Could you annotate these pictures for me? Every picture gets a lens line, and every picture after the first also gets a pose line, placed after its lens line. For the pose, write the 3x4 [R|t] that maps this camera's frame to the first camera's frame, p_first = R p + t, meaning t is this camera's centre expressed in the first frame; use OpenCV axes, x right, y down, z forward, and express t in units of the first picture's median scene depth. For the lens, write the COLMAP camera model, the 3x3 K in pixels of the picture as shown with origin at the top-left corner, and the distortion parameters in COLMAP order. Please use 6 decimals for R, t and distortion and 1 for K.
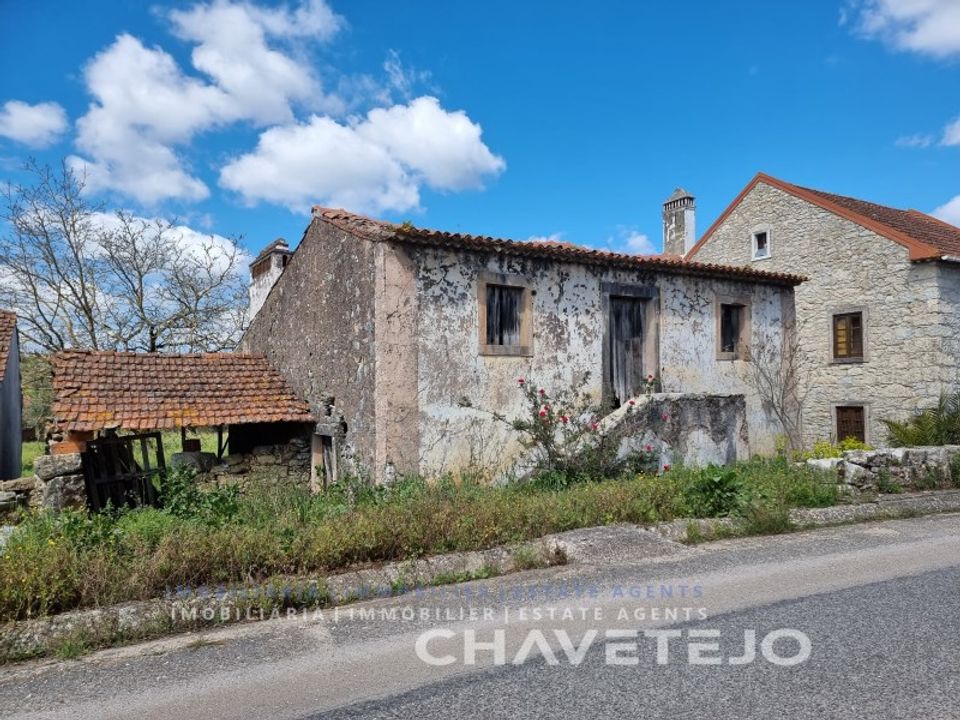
lens RADIAL K [[684.0, 0, 480.2], [0, 684.0, 357.3], [0, 0, 1]] dist [0.032695, -0.013472]
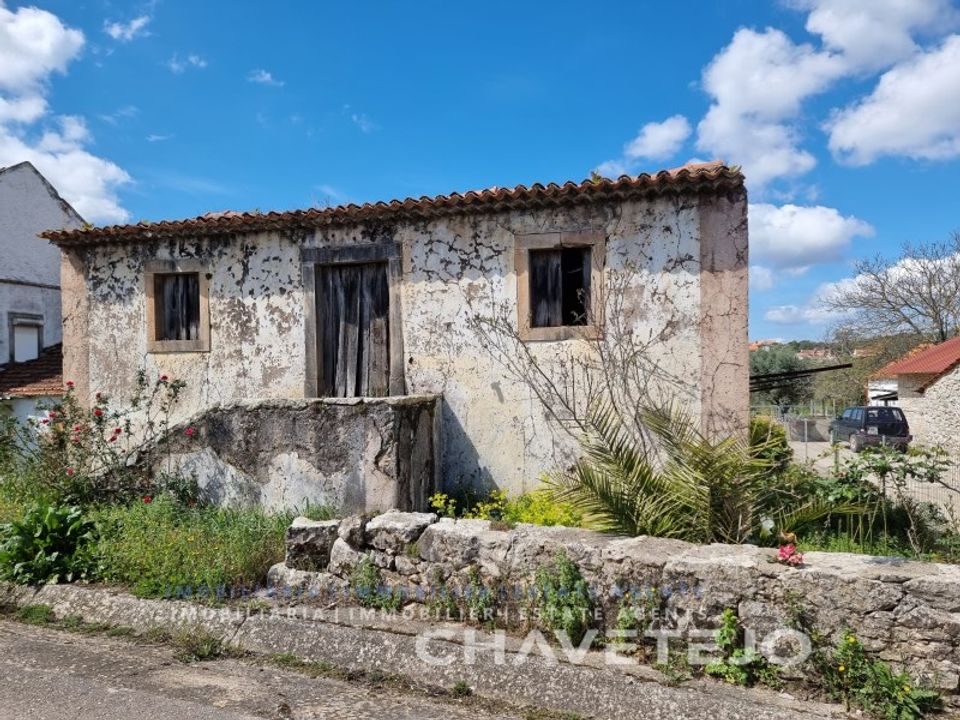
lens RADIAL K [[684.0, 0, 481.6], [0, 684.0, 367.0], [0, 0, 1]] dist [0.032695, -0.013472]
pose [[0.668262, -0.010822, -0.743847, 0.918884], [0.043607, 0.998745, 0.024645, 0.011532], [0.742647, -0.048906, 0.667895, 0.659965]]
